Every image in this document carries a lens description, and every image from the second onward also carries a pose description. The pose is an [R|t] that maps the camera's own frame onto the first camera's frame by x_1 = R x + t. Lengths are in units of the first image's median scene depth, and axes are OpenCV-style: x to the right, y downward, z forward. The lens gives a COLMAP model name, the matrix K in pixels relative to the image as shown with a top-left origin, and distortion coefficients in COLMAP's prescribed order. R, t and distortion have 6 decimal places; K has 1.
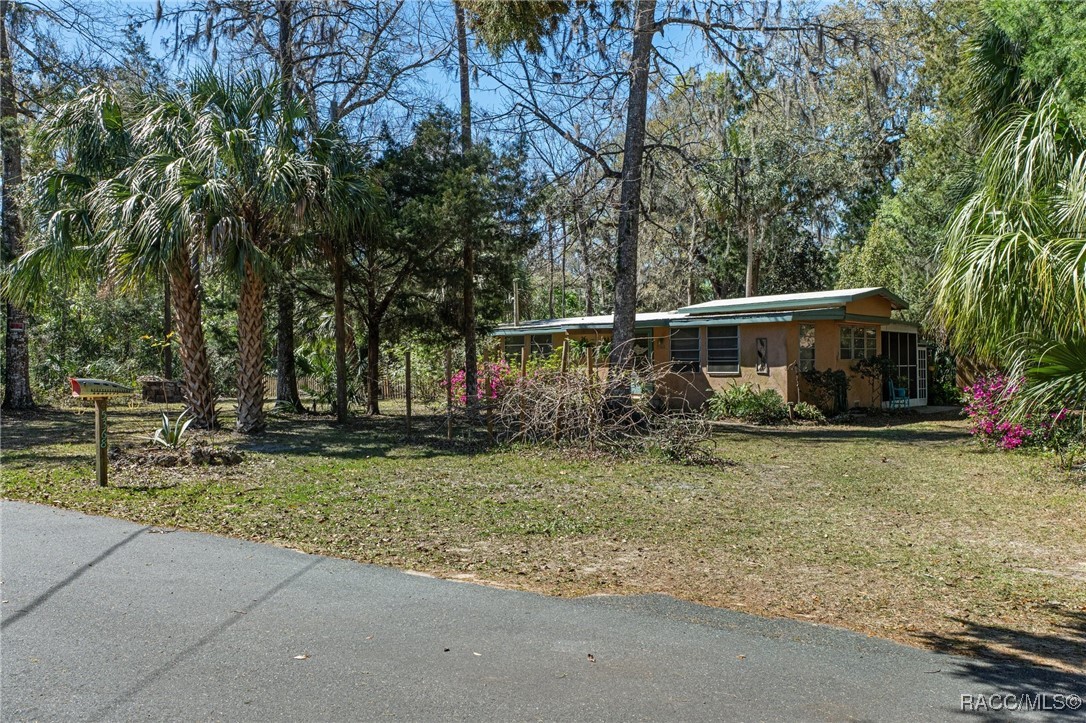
lens RADIAL K [[806.9, 0, 541.9], [0, 806.9, 364.0], [0, 0, 1]] dist [-0.008578, -0.002357]
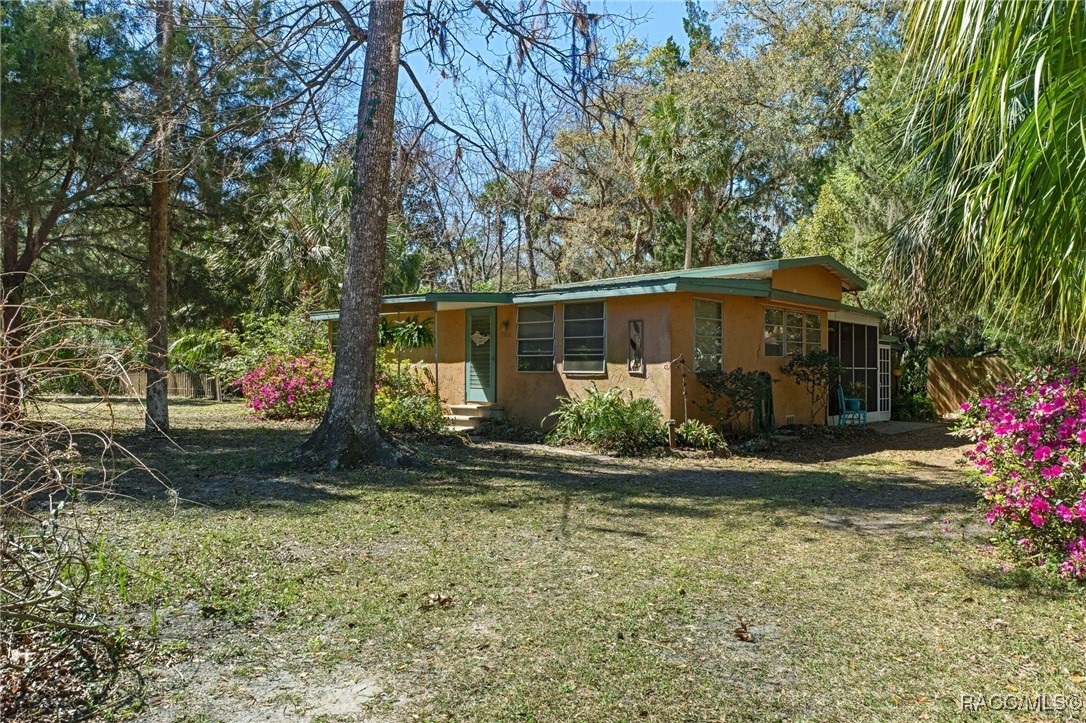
lens RADIAL K [[739.8, 0, 544.0], [0, 739.8, 362.6], [0, 0, 1]] dist [0.010345, 0.001876]
pose [[0.999869, 0.015413, 0.004860, 0.187952], [-0.015385, 0.999865, -0.005849, 0.006948], [-0.004950, 0.005773, 0.999971, 0.384406]]
